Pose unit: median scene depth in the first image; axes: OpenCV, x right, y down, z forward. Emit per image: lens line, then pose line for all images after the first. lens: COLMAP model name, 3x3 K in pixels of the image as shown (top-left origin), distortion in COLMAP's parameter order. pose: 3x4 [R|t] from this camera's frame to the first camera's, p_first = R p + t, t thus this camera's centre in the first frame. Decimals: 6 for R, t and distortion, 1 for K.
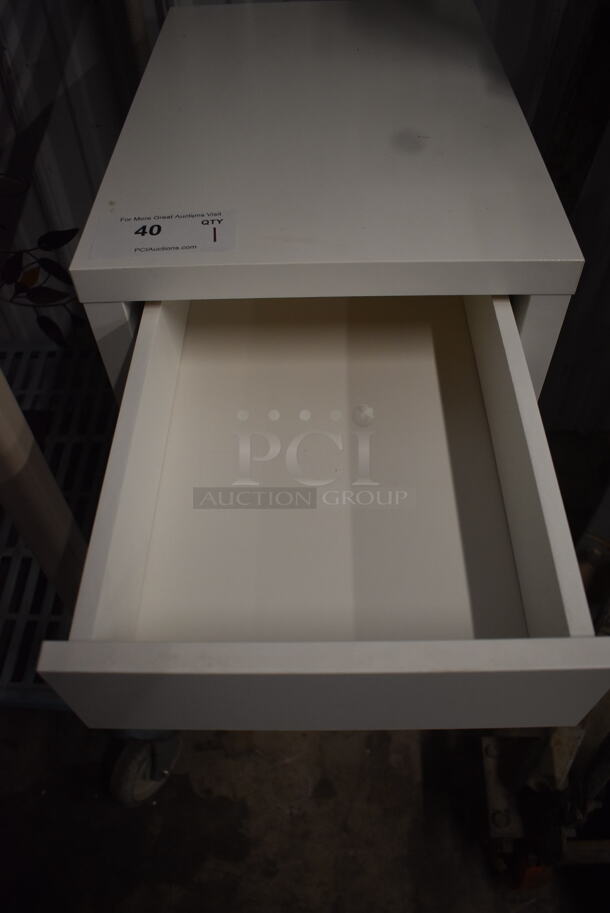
lens RADIAL K [[709.0, 0, 308.0], [0, 709.0, 452.2], [0, 0, 1]] dist [-0.107287, 0.021235]
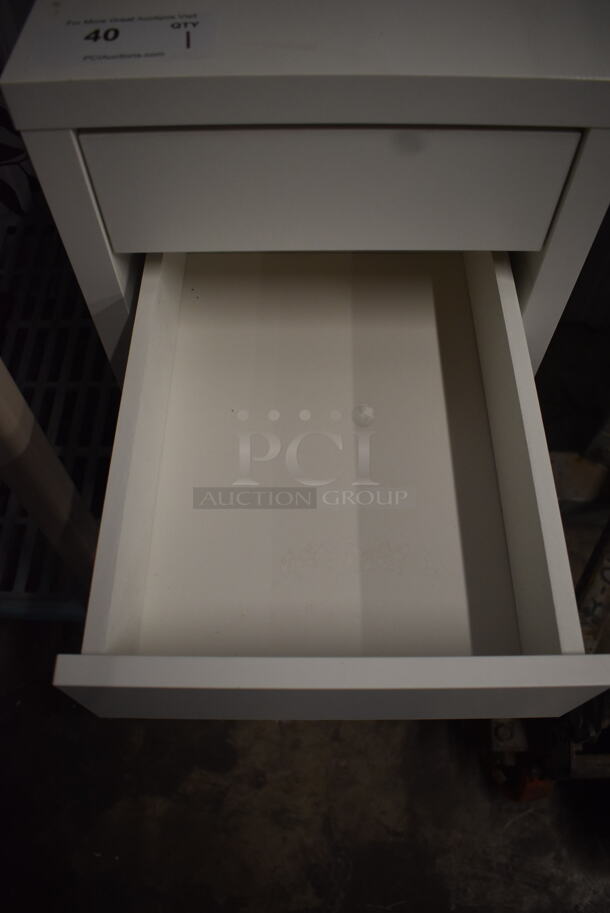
lens RADIAL K [[709.0, 0, 308.2], [0, 709.0, 454.6], [0, 0, 1]] dist [-0.107287, 0.021235]
pose [[0.999766, 0.003083, 0.021431, -0.008360], [-0.006129, 0.989620, 0.143577, 0.020020], [-0.020765, -0.143675, 0.989407, 0.105276]]
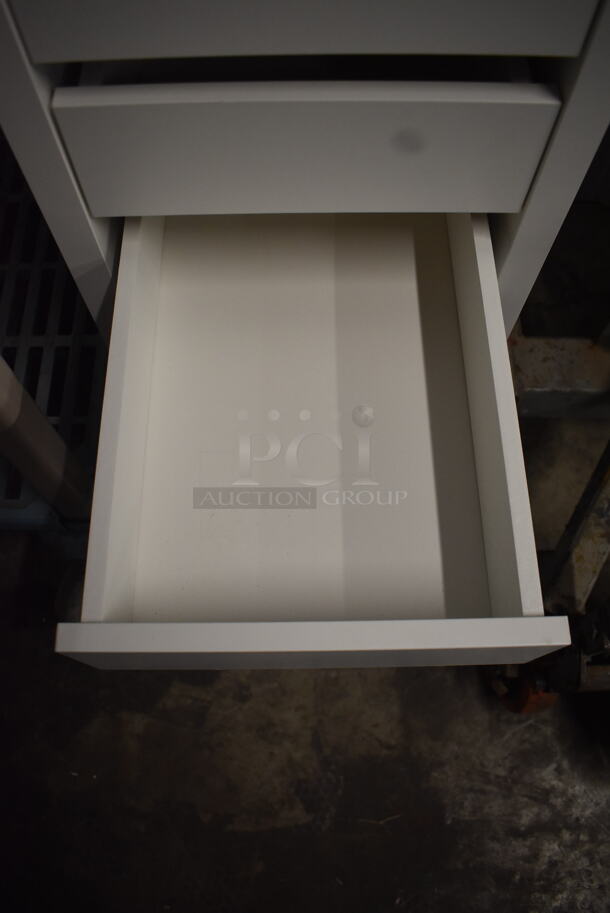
lens RADIAL K [[709.0, 0, 304.8], [0, 709.0, 464.9], [0, 0, 1]] dist [-0.107287, 0.021235]
pose [[0.999434, -0.013335, 0.030882, 0.001497], [0.004153, 0.959959, 0.280108, 0.064273], [-0.033381, -0.279821, 0.959472, 0.199540]]
